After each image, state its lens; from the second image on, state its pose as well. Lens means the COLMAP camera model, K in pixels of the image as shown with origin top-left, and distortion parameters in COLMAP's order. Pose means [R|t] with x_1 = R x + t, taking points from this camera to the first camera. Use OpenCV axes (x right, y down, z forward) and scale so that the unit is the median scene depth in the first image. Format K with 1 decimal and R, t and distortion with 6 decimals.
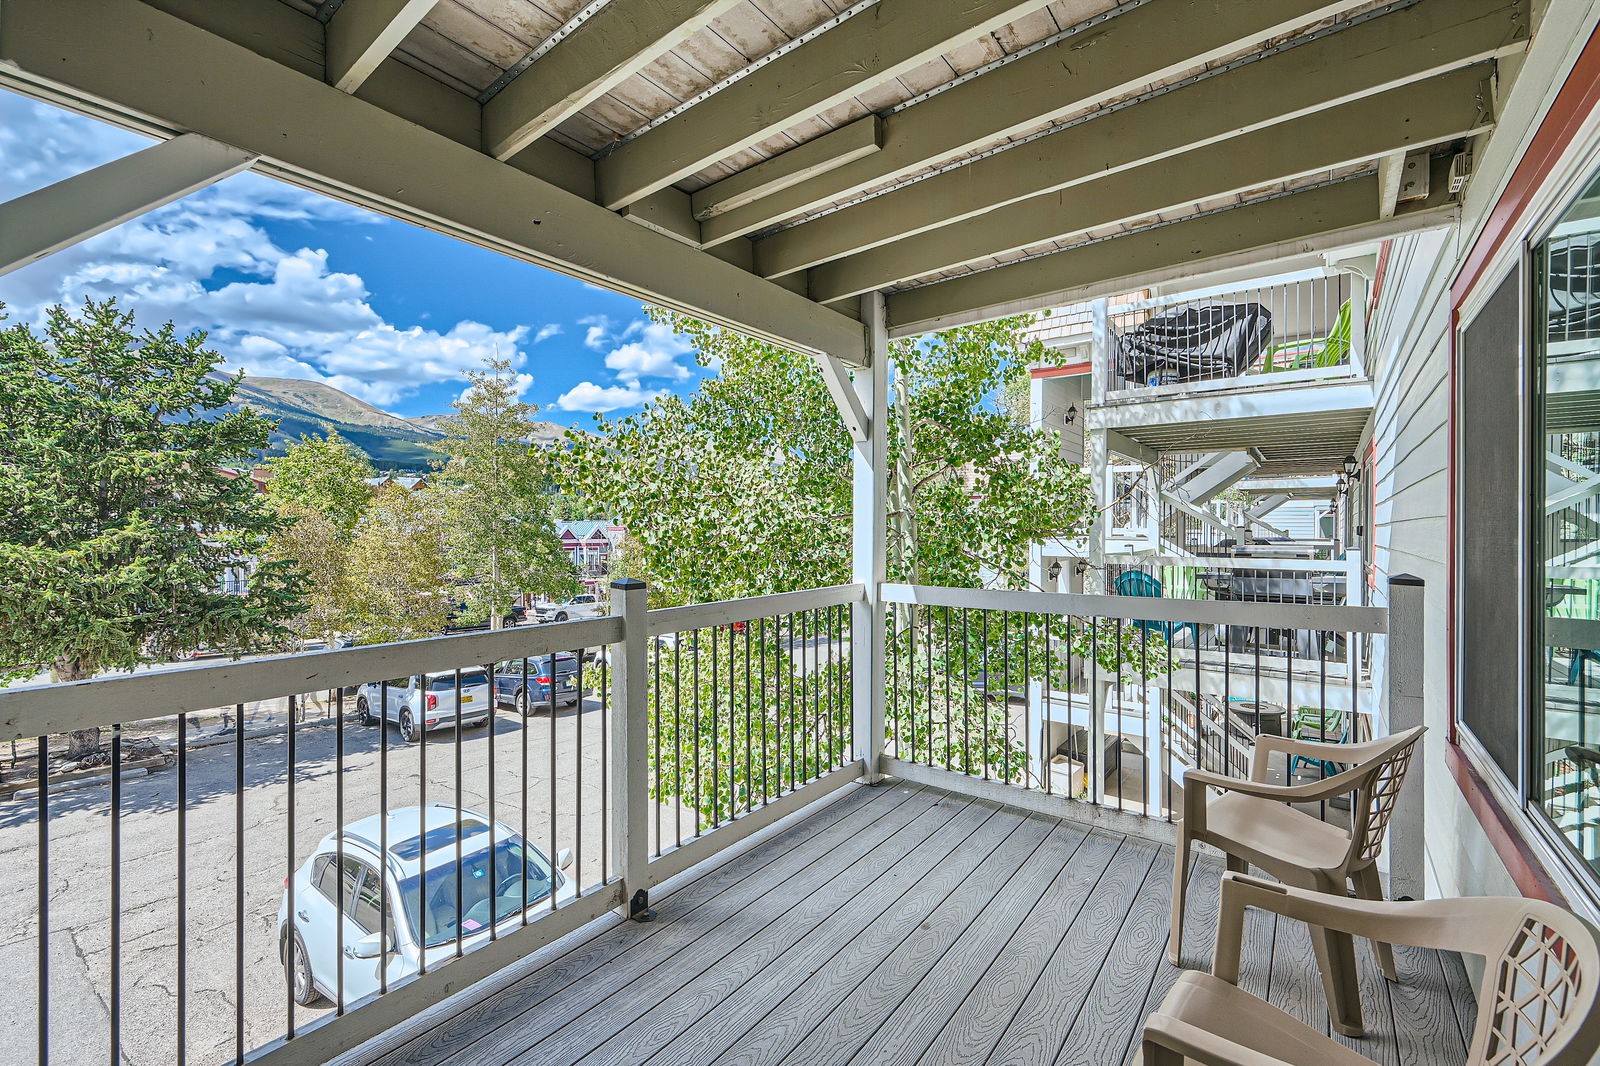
lens RADIAL K [[692.8, 0, 800.0], [0, 692.8, 533.0], [0, 0, 1]] dist [-0.002444, -0.000380]
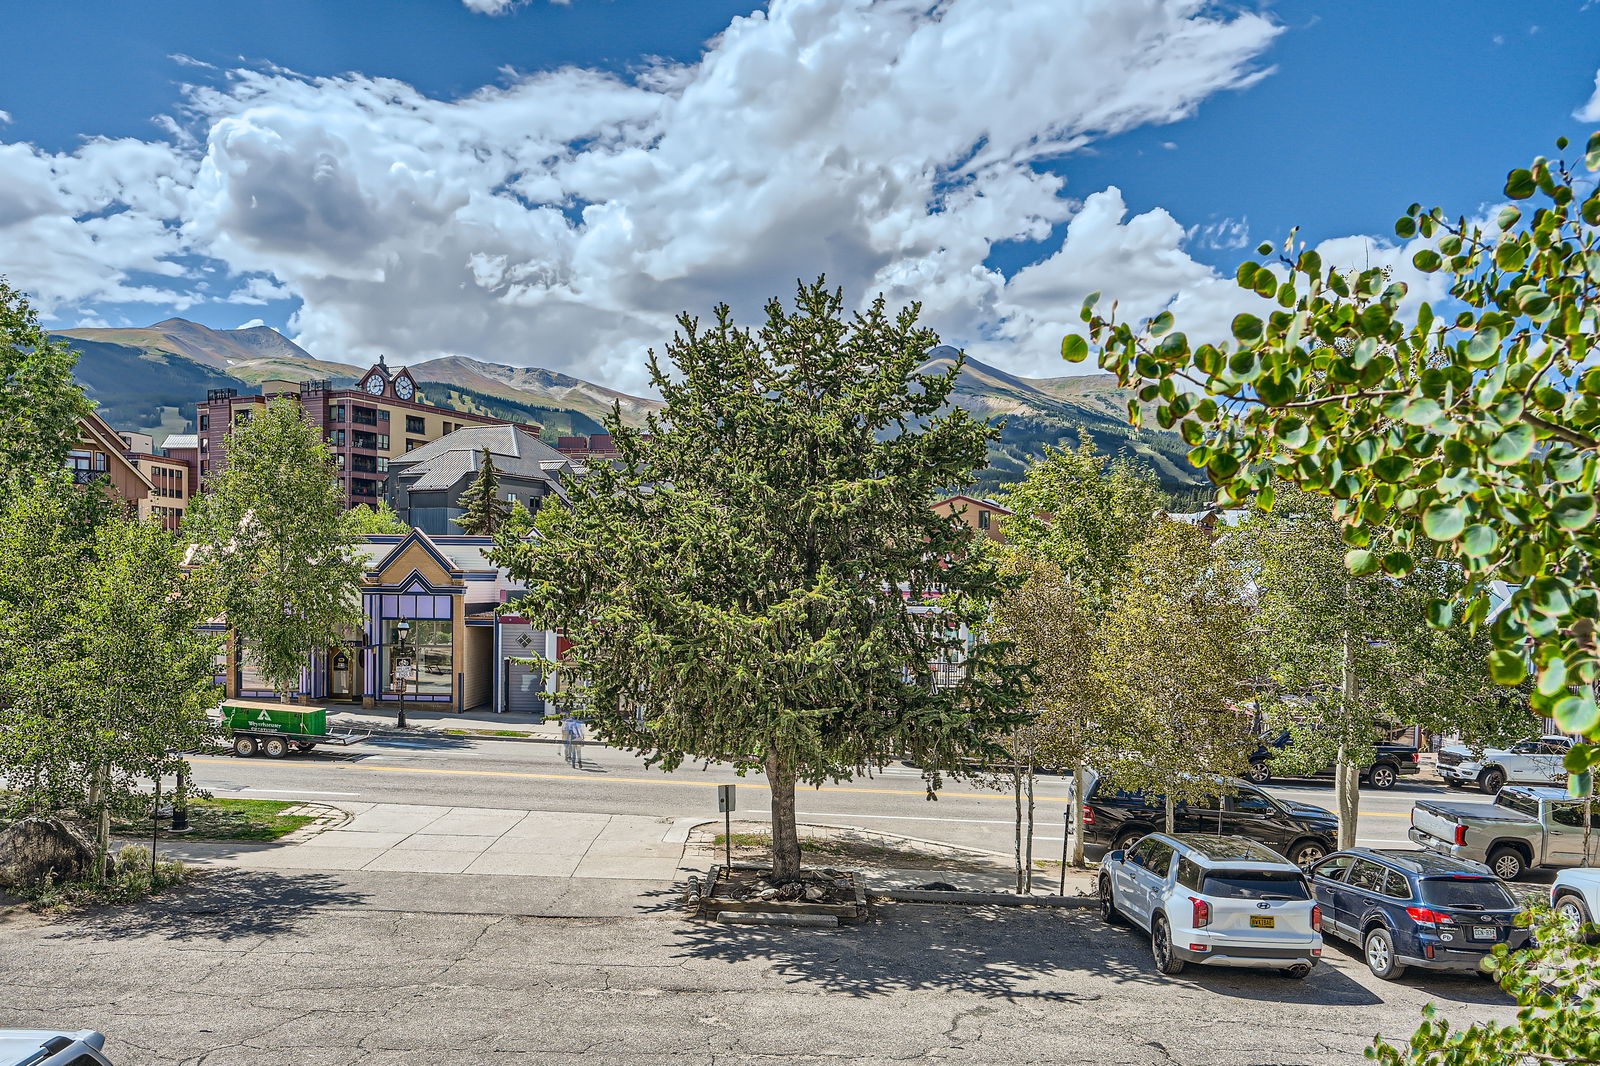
lens RADIAL K [[1146.2, 0, 806.3], [0, 1146.2, 629.2], [0, 0, 1]] dist [-0.008740, -0.000819]
pose [[0.626766, 0.043886, -0.777971, -0.035720], [-0.024700, 0.999030, 0.036457, -0.007089], [0.778816, -0.003634, 0.627242, 0.208763]]
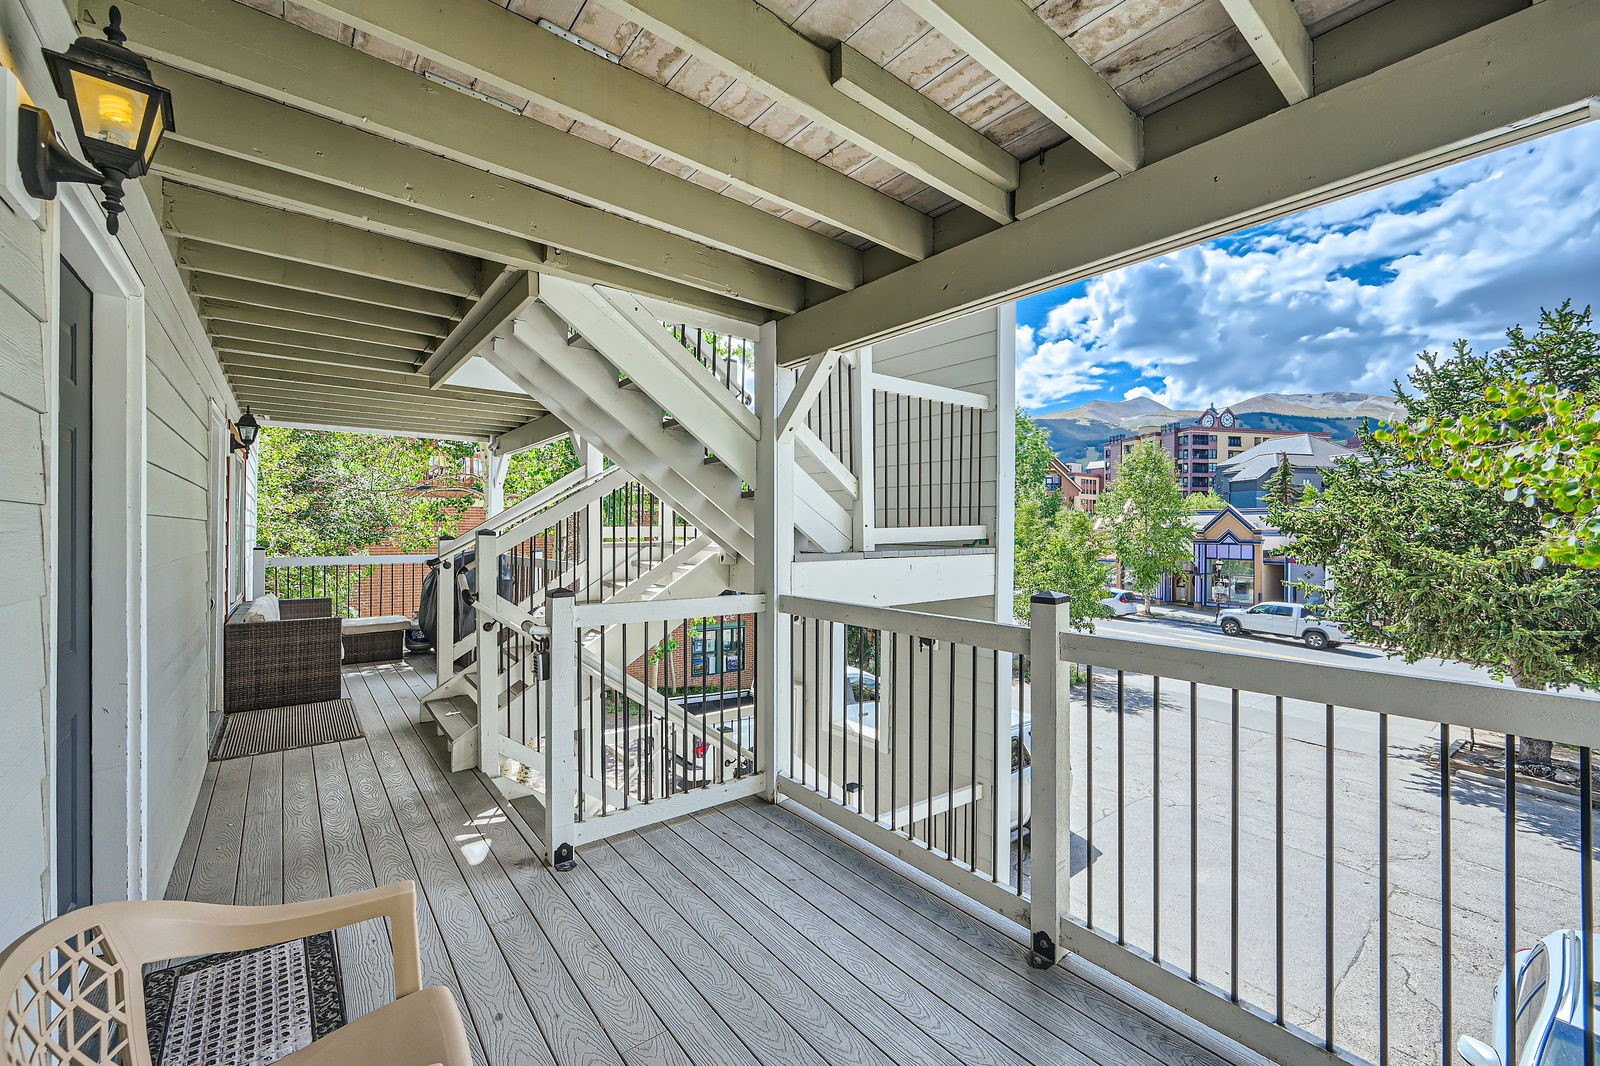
lens RADIAL K [[645.9, 0, 800.8], [0, 645.9, 535.2], [0, 0, 1]] dist [-0.000933, -0.000153]
pose [[-0.249104, 0.005839, -0.968459, 0.141154], [-0.016477, 0.999812, 0.010267, -0.003316], [0.968337, 0.018515, -0.248961, 0.185868]]
